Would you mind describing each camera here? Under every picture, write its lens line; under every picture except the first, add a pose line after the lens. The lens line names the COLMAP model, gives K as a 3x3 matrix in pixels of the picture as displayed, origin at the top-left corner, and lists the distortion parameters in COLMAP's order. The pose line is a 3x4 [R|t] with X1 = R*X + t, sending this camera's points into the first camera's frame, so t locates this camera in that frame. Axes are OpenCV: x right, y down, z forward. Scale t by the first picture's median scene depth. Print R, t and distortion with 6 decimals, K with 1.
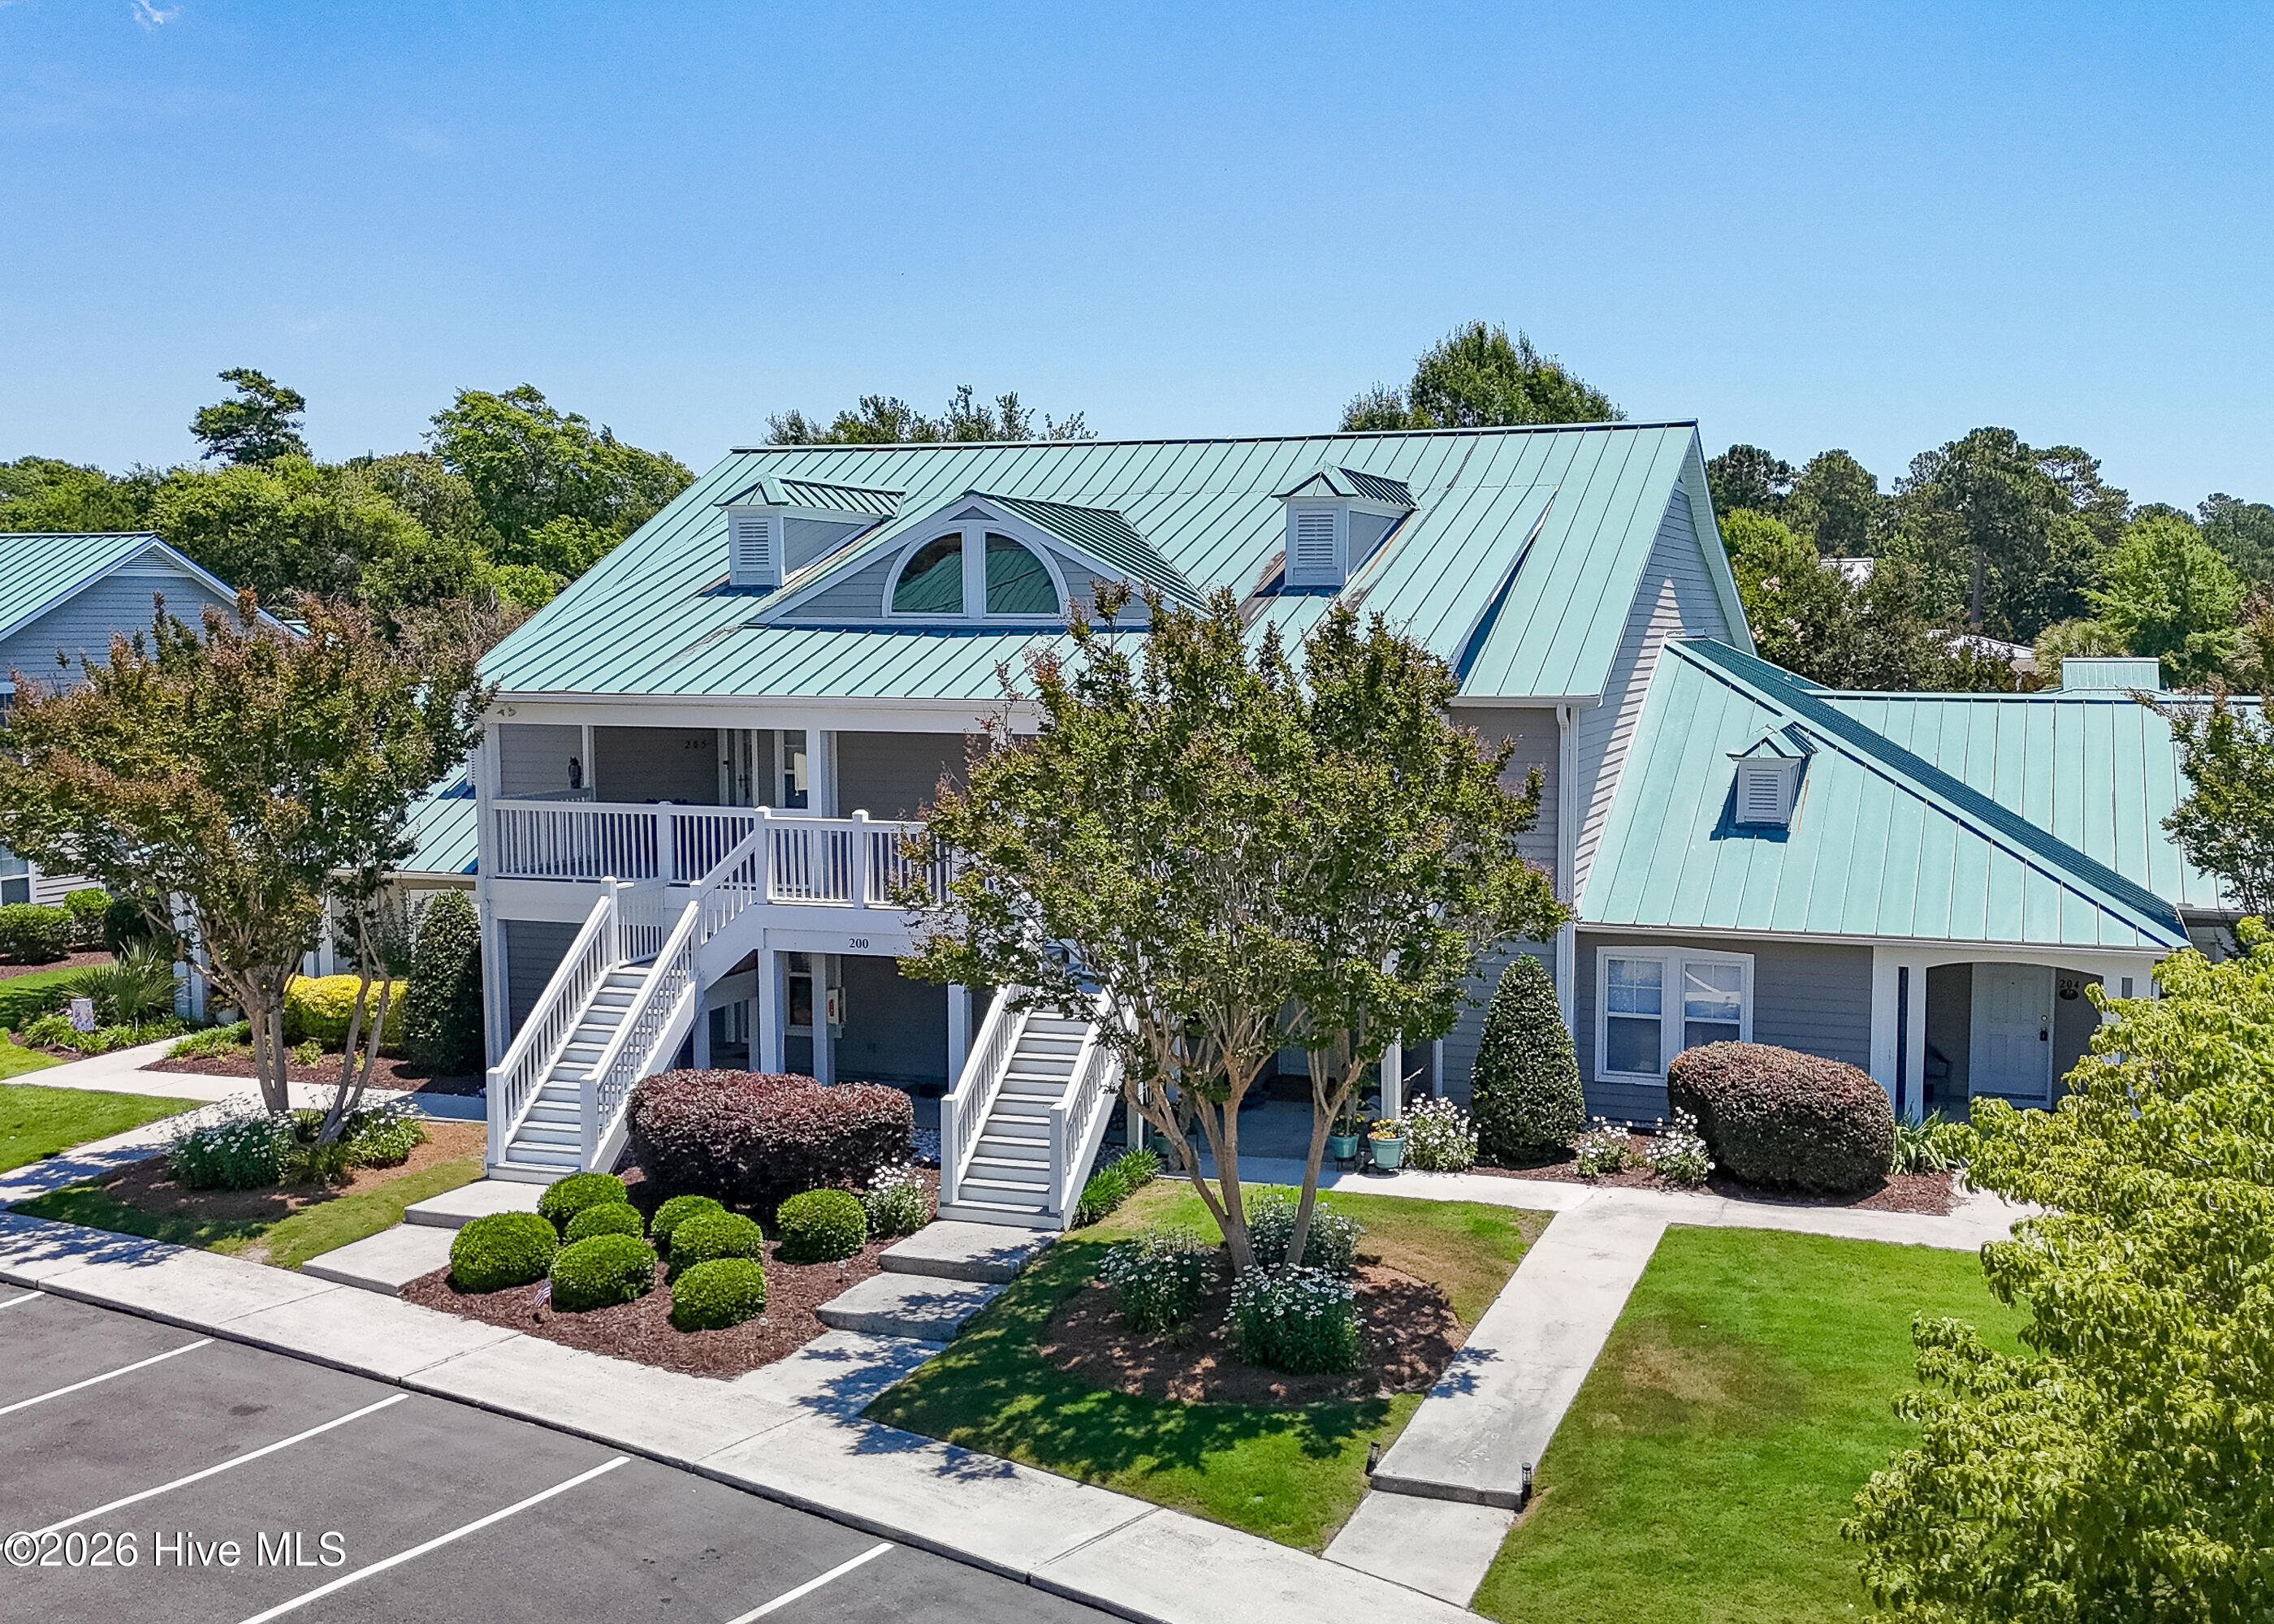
lens RADIAL K [[2041.4, 0, 1137.0], [0, 2041.4, 812.0], [0, 0, 1]] dist [0.084707, -0.153166]
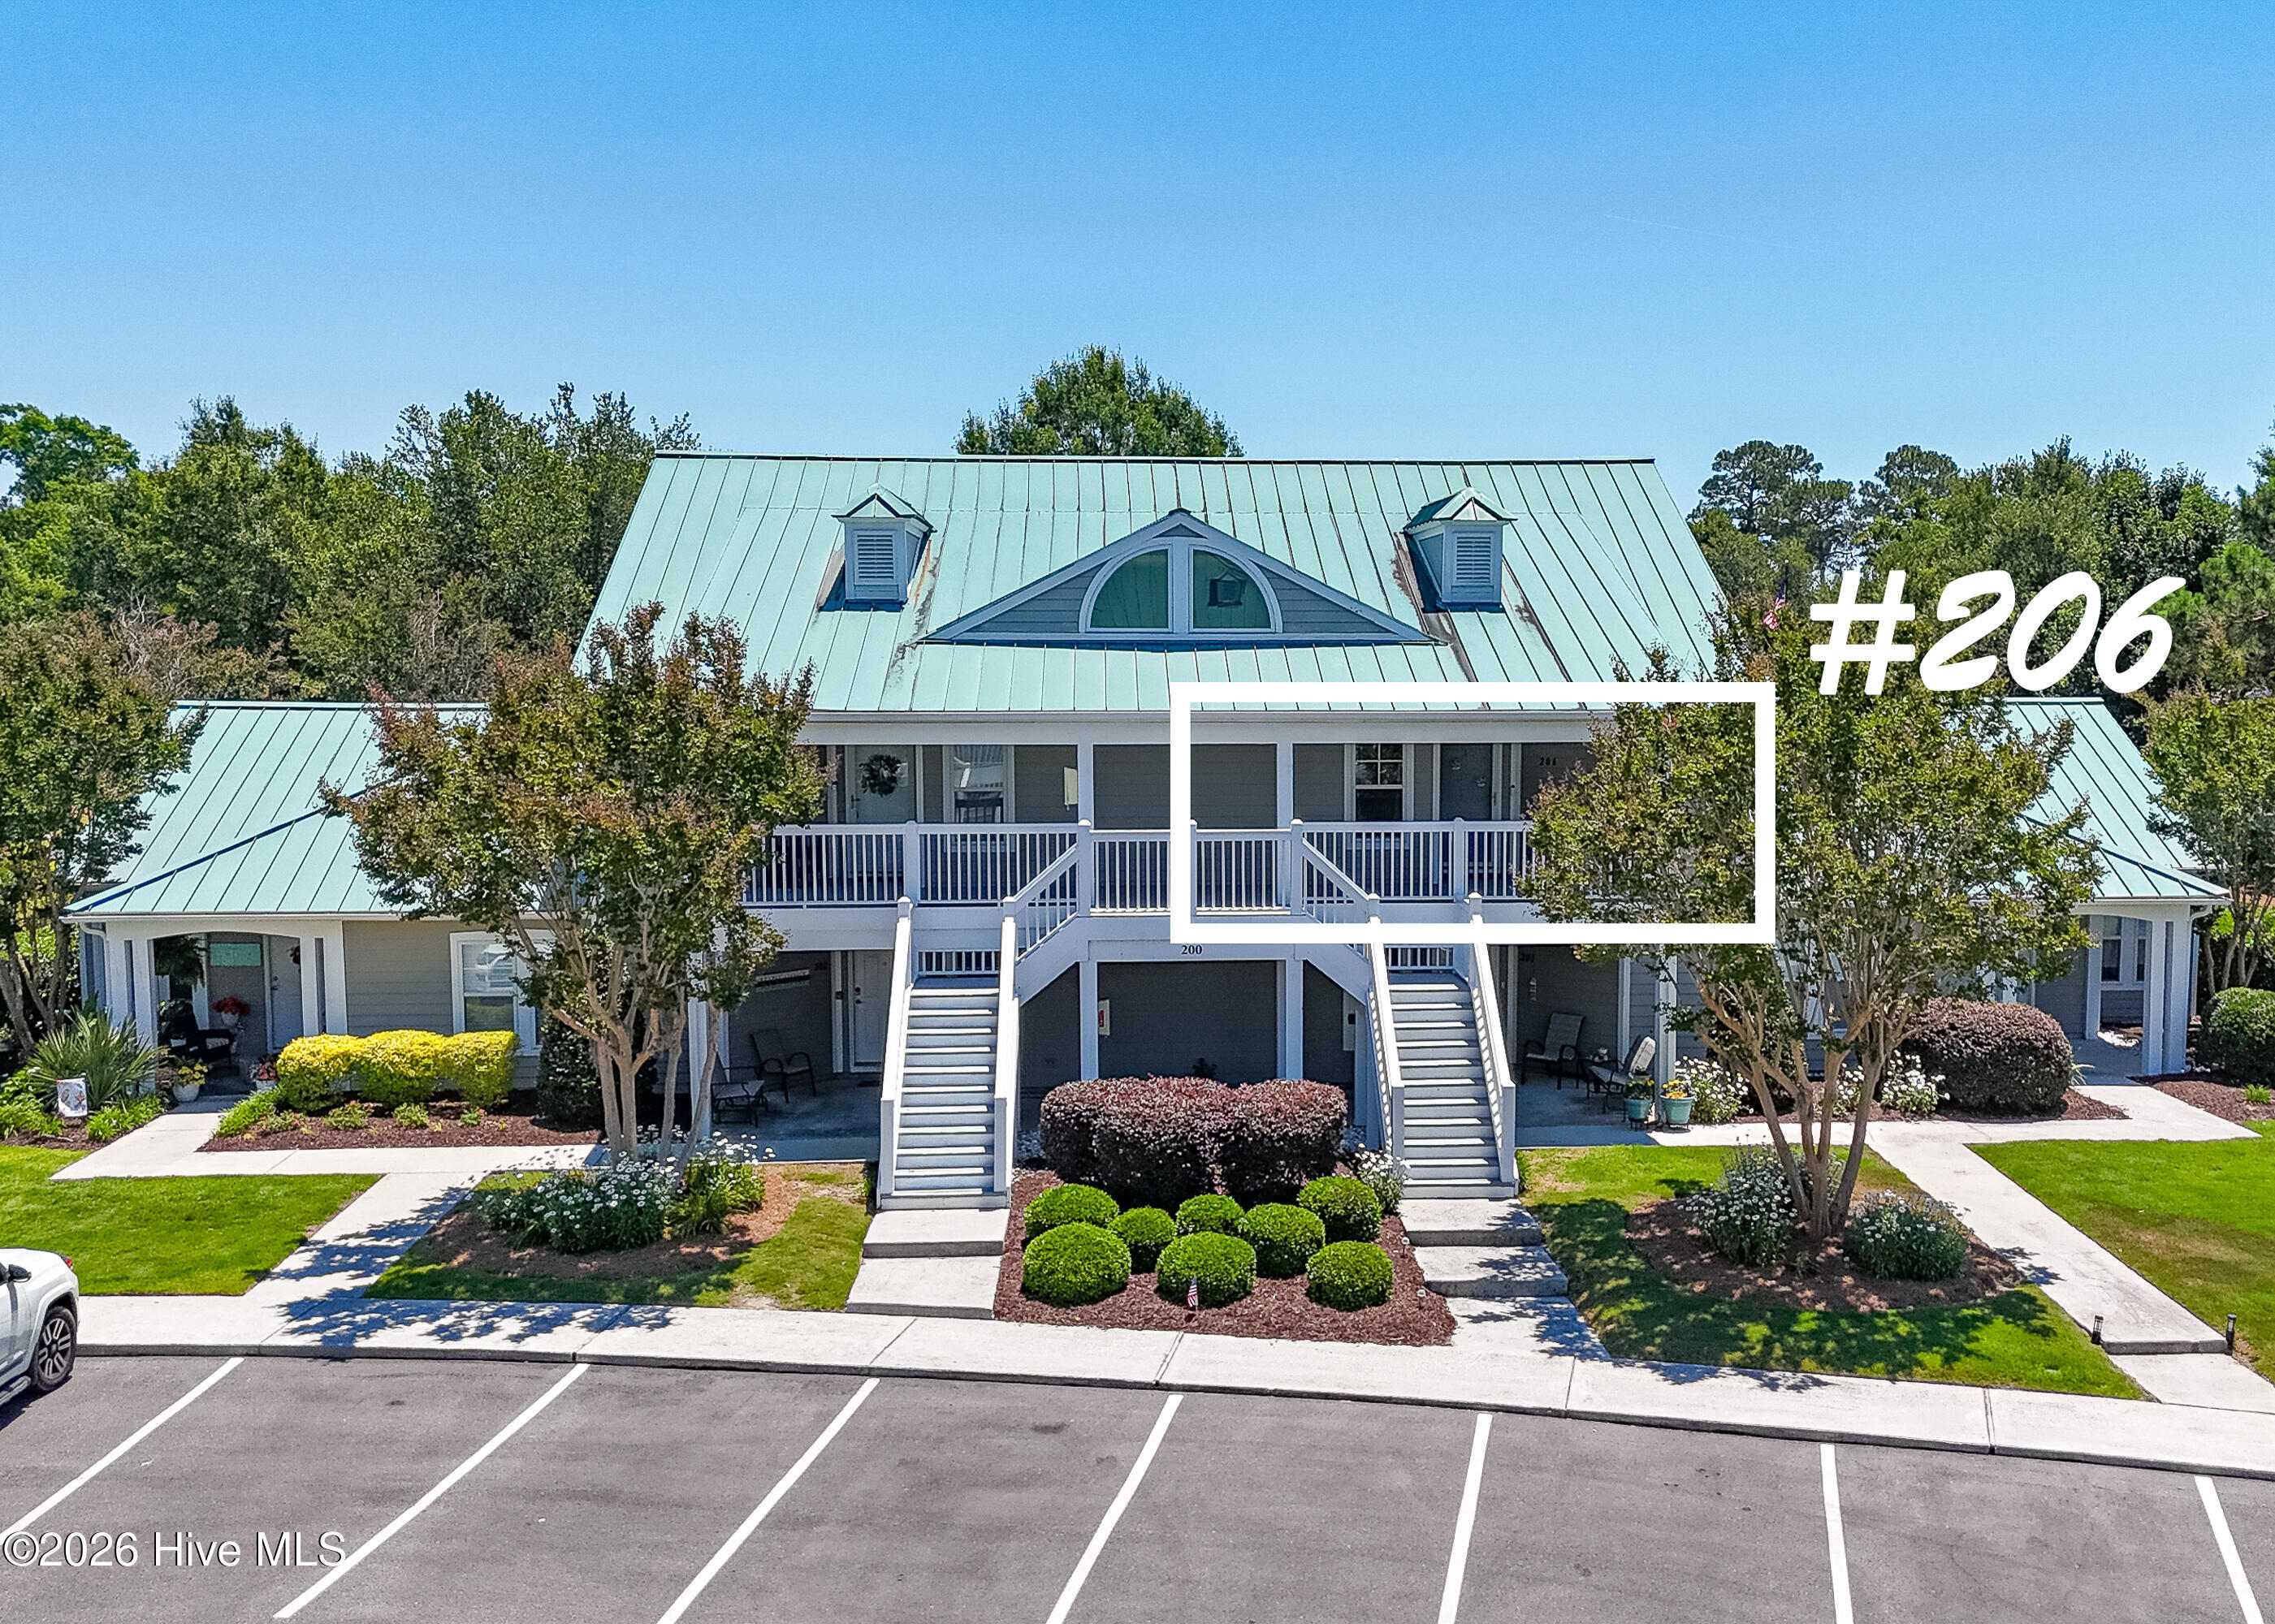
lens RADIAL K [[2121.6, 0, 1137.5], [0, 2121.6, 812.0], [0, 0, 1]] dist [0.113060, -0.195632]
pose [[0.934579, -0.030920, 0.354408, -0.632362], [0.034901, 0.999379, -0.004844, -0.000597], [-0.354038, 0.016896, 0.935078, 0.013745]]
